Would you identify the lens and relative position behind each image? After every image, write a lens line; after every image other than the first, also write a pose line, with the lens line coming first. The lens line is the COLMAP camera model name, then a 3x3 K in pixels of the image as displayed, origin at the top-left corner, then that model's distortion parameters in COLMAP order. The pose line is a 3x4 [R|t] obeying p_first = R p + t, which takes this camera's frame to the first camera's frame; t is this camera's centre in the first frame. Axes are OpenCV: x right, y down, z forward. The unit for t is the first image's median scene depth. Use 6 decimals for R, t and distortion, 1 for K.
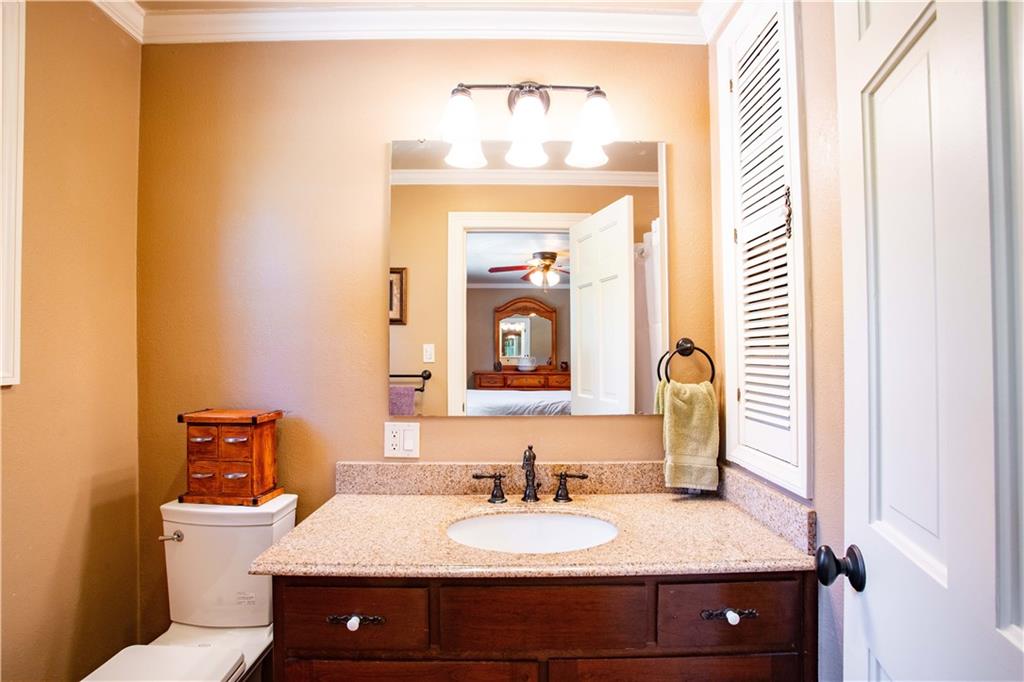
lens RADIAL K [[493.6, 0, 515.3], [0, 493.6, 344.3], [0, 0, 1]] dist [-0.053746, 0.012298]
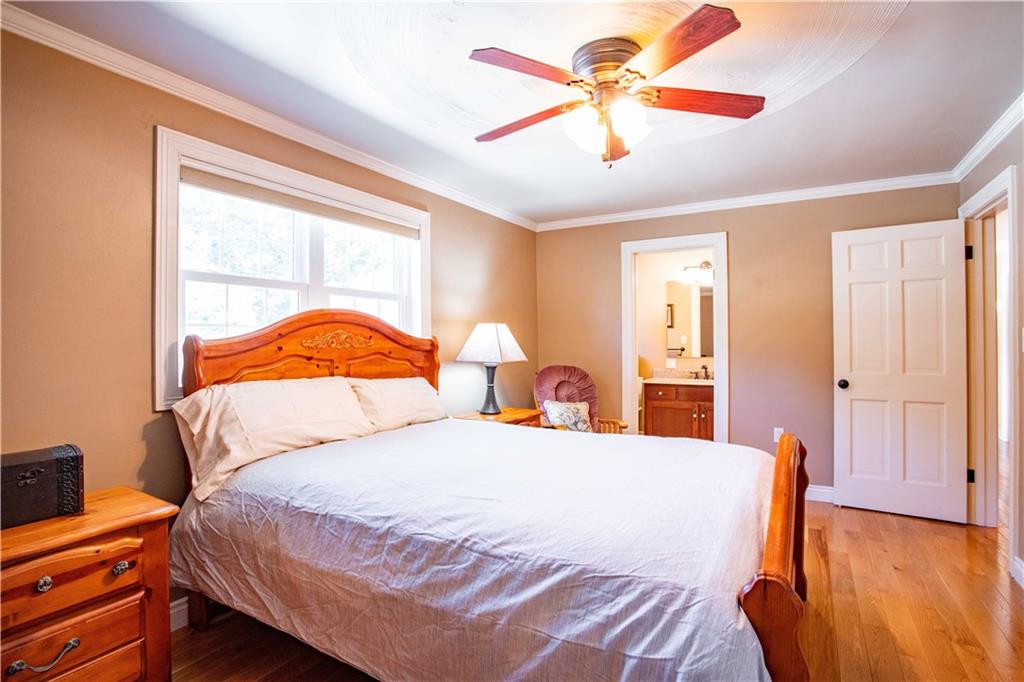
lens RADIAL K [[493.6, 0, 514.7], [0, 493.6, 337.6], [0, 0, 1]] dist [-0.053746, 0.012298]
pose [[0.851295, -0.011367, -0.524564, 0.379831], [0.019169, 0.999772, 0.009444, -0.031927], [0.524337, -0.018095, 0.851319, -1.476472]]
